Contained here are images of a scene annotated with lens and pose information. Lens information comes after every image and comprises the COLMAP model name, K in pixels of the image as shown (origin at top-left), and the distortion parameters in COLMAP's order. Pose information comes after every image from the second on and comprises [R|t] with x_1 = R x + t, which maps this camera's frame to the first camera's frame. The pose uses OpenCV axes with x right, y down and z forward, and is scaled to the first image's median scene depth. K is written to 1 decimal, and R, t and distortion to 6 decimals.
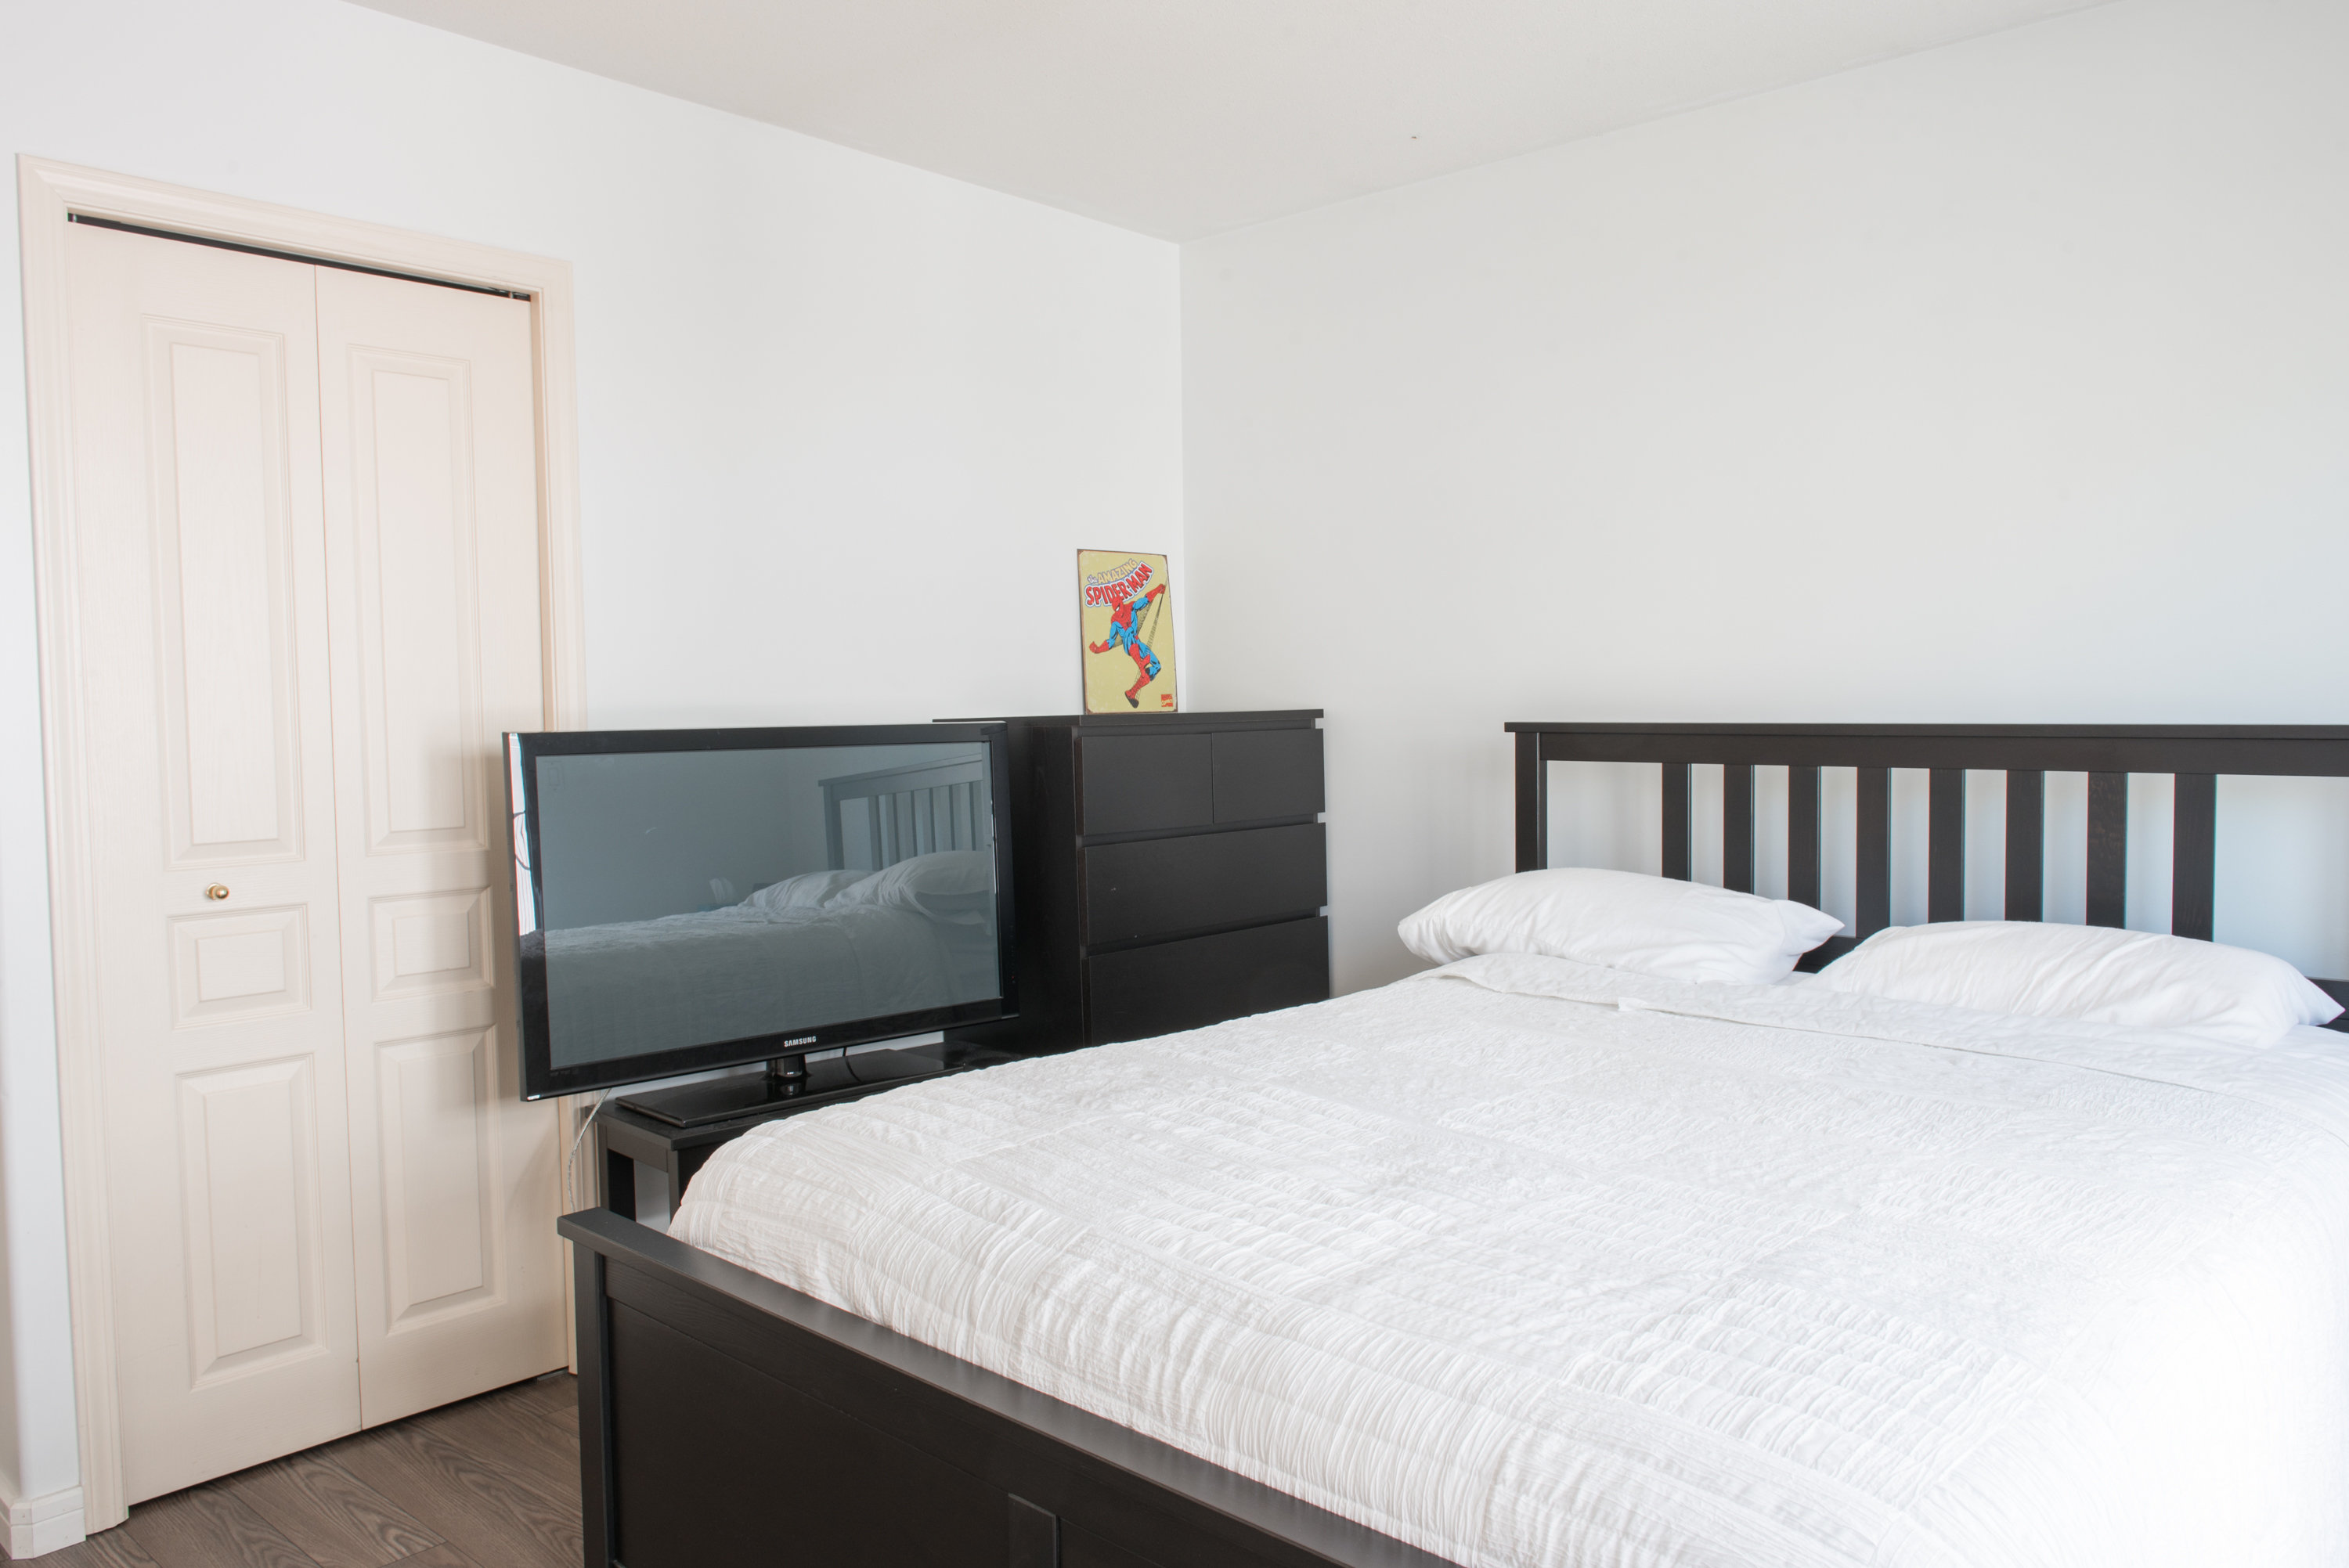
lens RADIAL K [[1627.4, 0, 1178.6], [0, 1627.4, 781.2], [0, 0, 1]] dist [-0.003239, -0.001042]
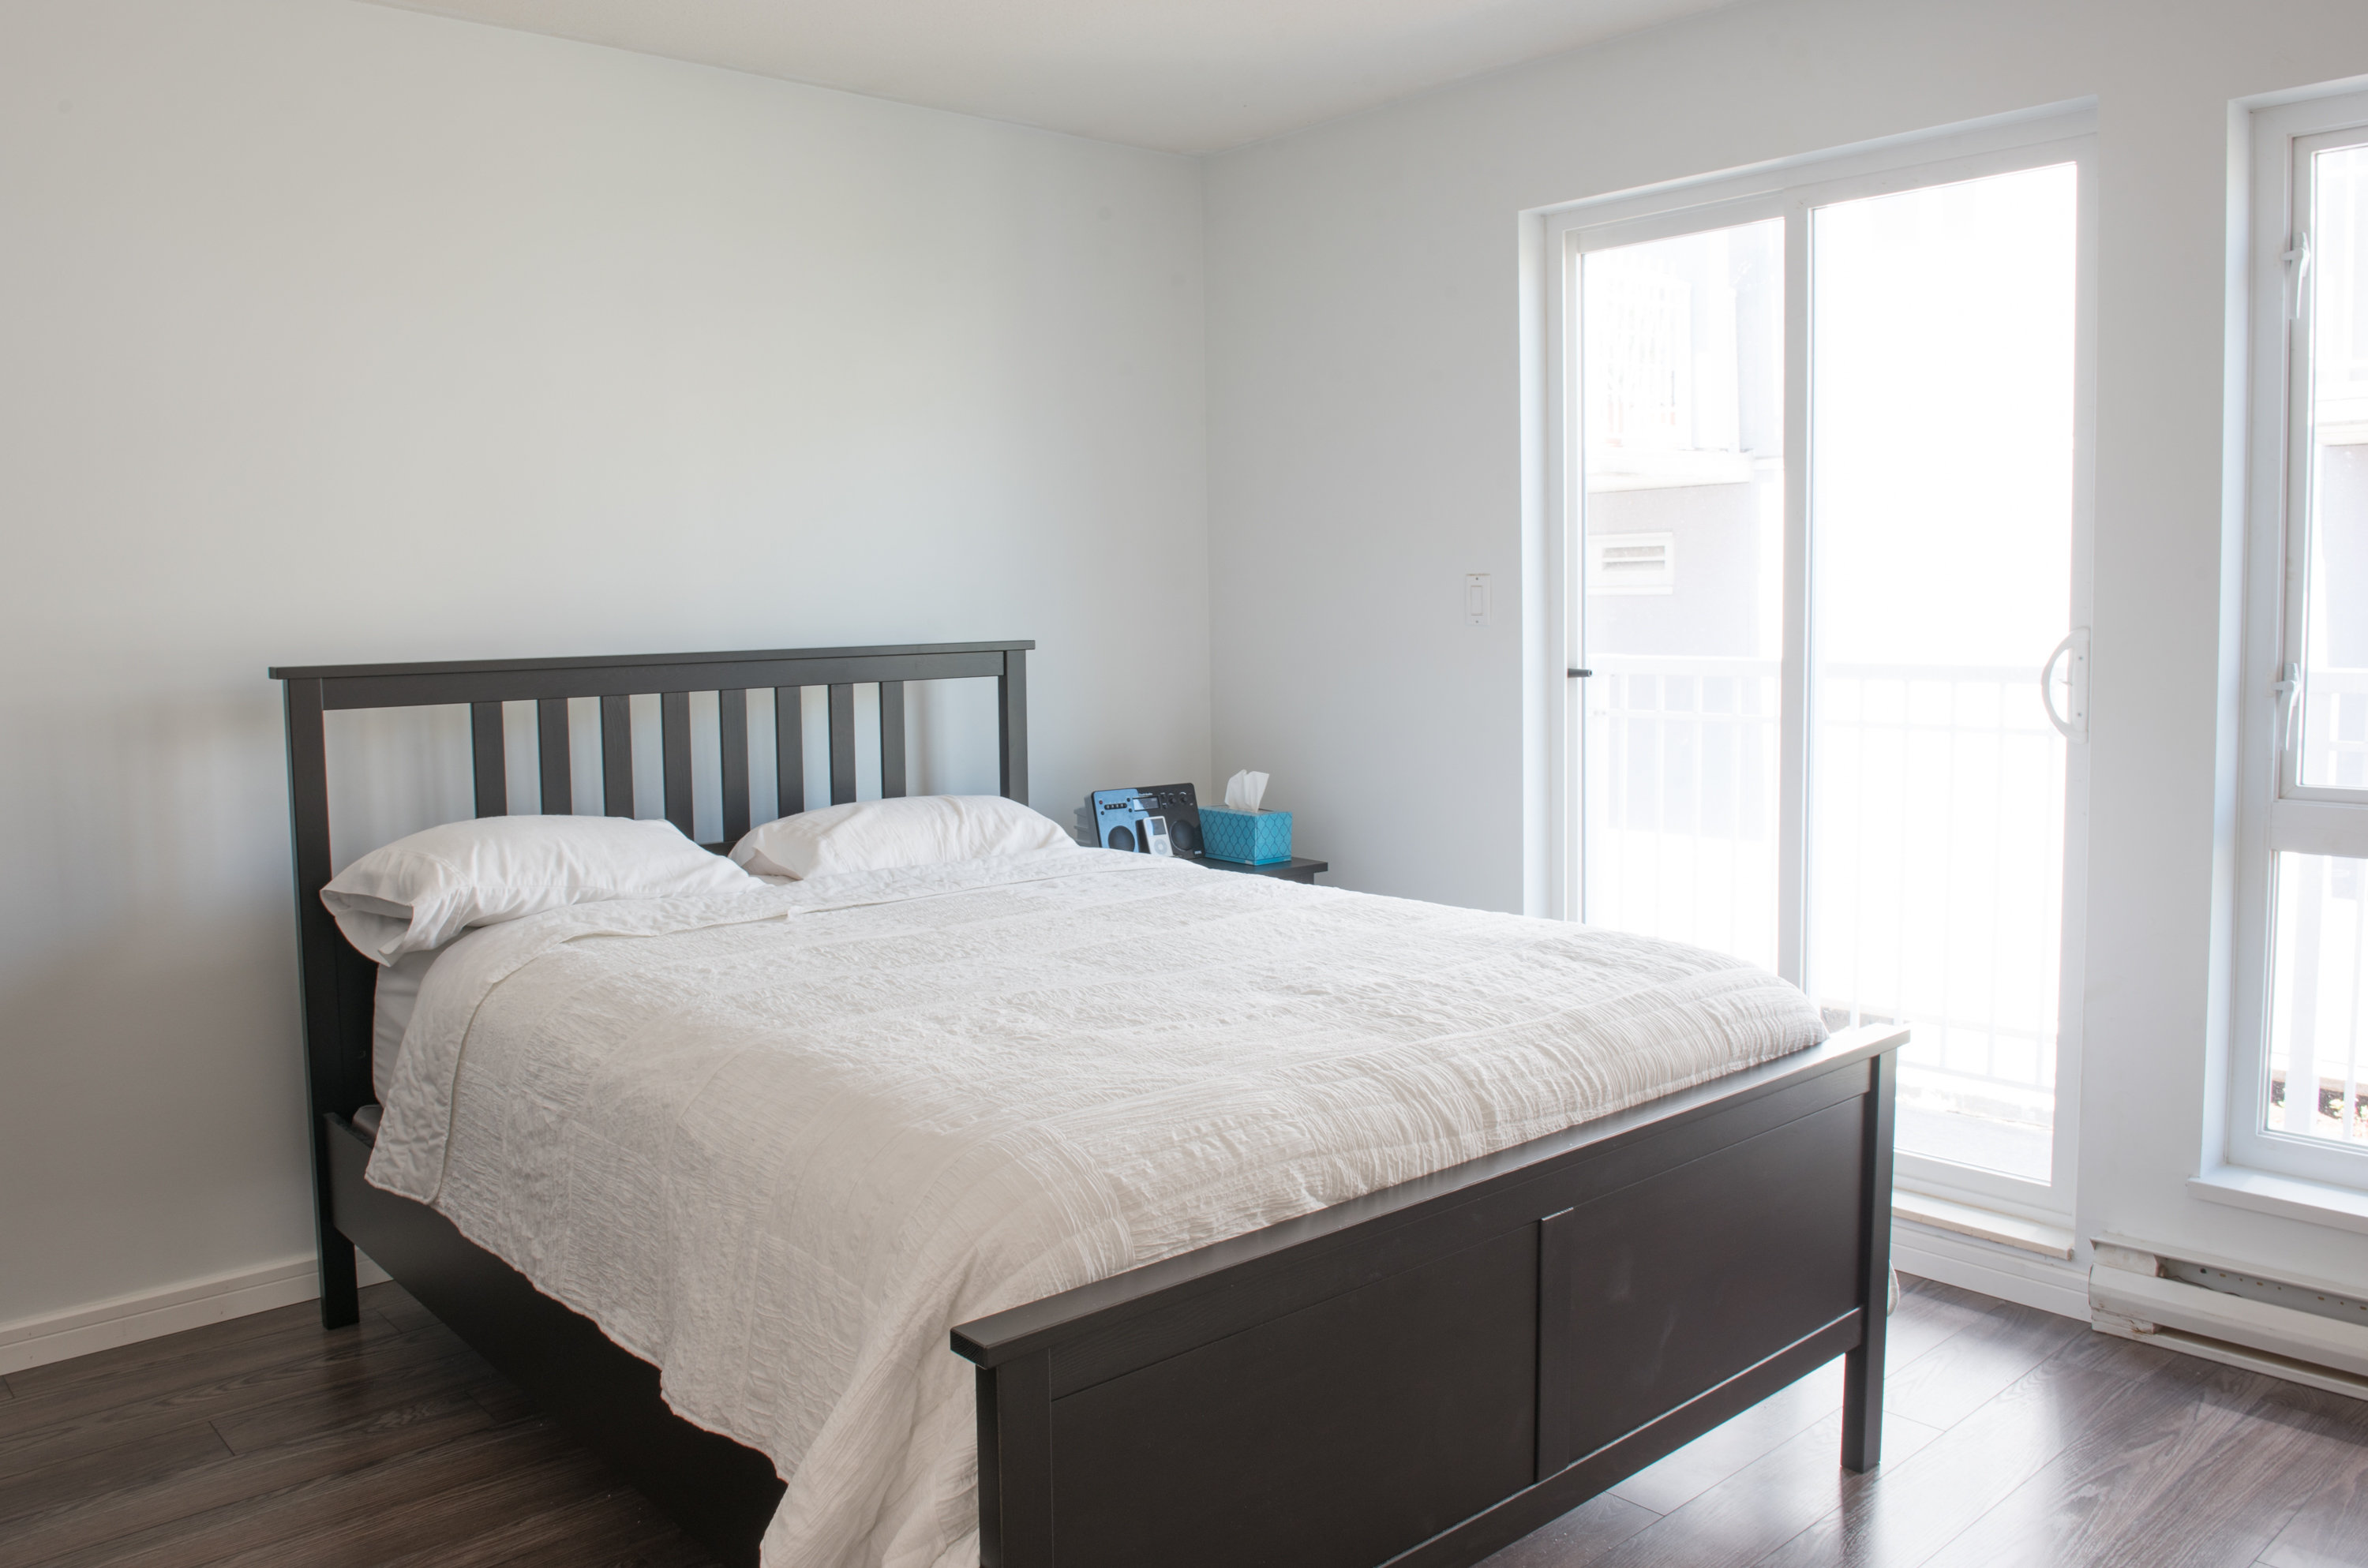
lens RADIAL K [[1720.8, 0, 1182.1], [0, 1720.8, 777.0], [0, 0, 1]] dist [-0.062813, -0.003142]
pose [[0.132549, -0.089059, 0.987167, -0.699127], [0.068363, 0.994405, 0.080532, -0.022192], [-0.988816, 0.056811, 0.137896, 0.512612]]
